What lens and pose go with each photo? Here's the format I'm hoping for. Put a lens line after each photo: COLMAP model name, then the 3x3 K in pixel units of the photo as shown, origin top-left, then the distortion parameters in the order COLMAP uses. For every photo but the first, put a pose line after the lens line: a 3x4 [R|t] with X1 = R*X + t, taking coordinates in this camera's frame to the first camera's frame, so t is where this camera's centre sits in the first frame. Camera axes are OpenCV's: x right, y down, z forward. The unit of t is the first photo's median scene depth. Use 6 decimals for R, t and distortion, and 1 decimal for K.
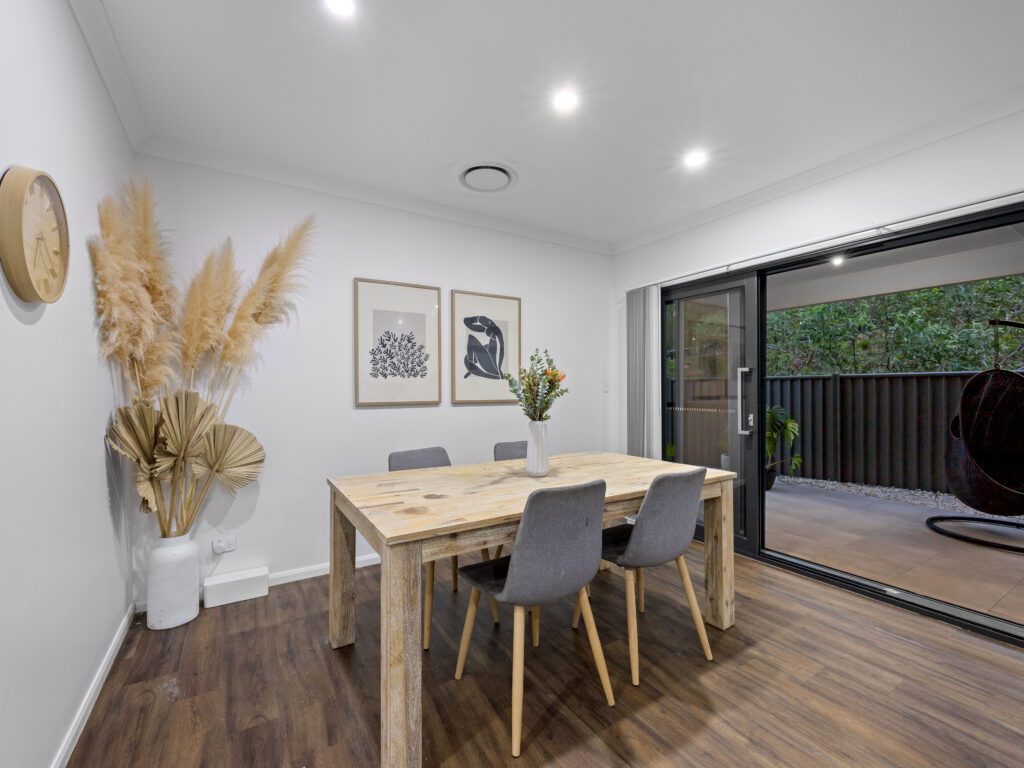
lens RADIAL K [[441.8, 0, 517.9], [0, 441.8, 385.7], [0, 0, 1]] dist [0.011036, -0.000565]
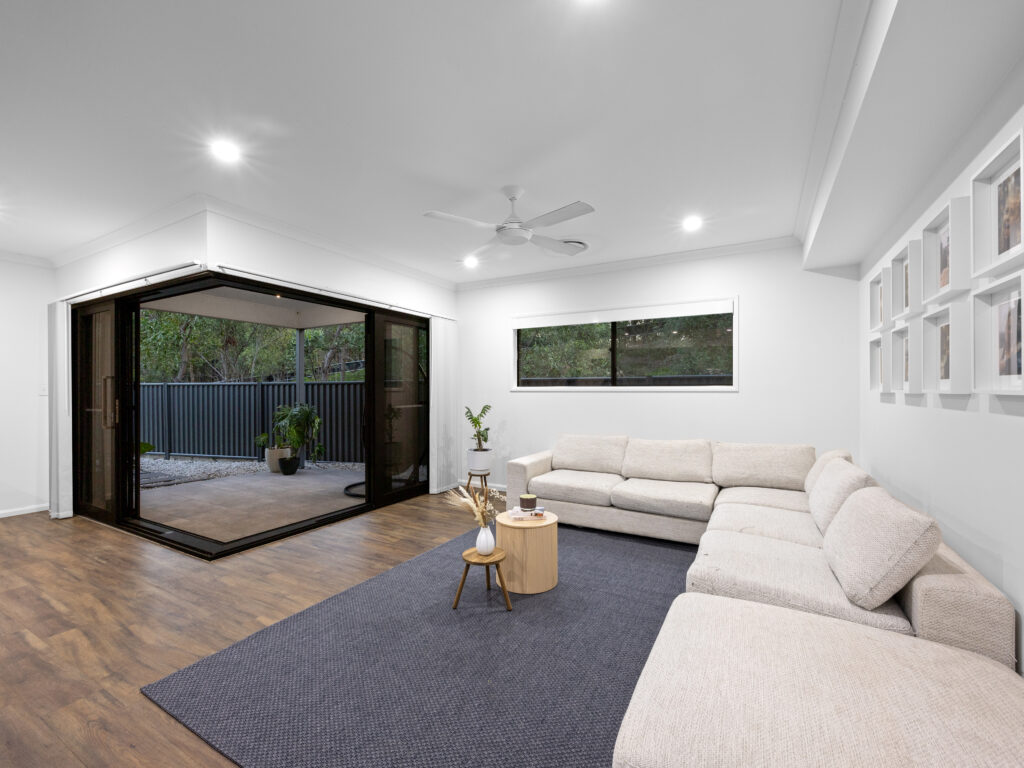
lens RADIAL K [[441.8, 0, 508.8], [0, 441.8, 389.2], [0, 0, 1]] dist [0.011036, -0.000565]
pose [[0.895110, -0.000527, 0.445846, 0.898690], [-0.000591, 0.999997, 0.002369, -0.004752], [-0.445846, -0.002385, 0.895107, -0.591558]]
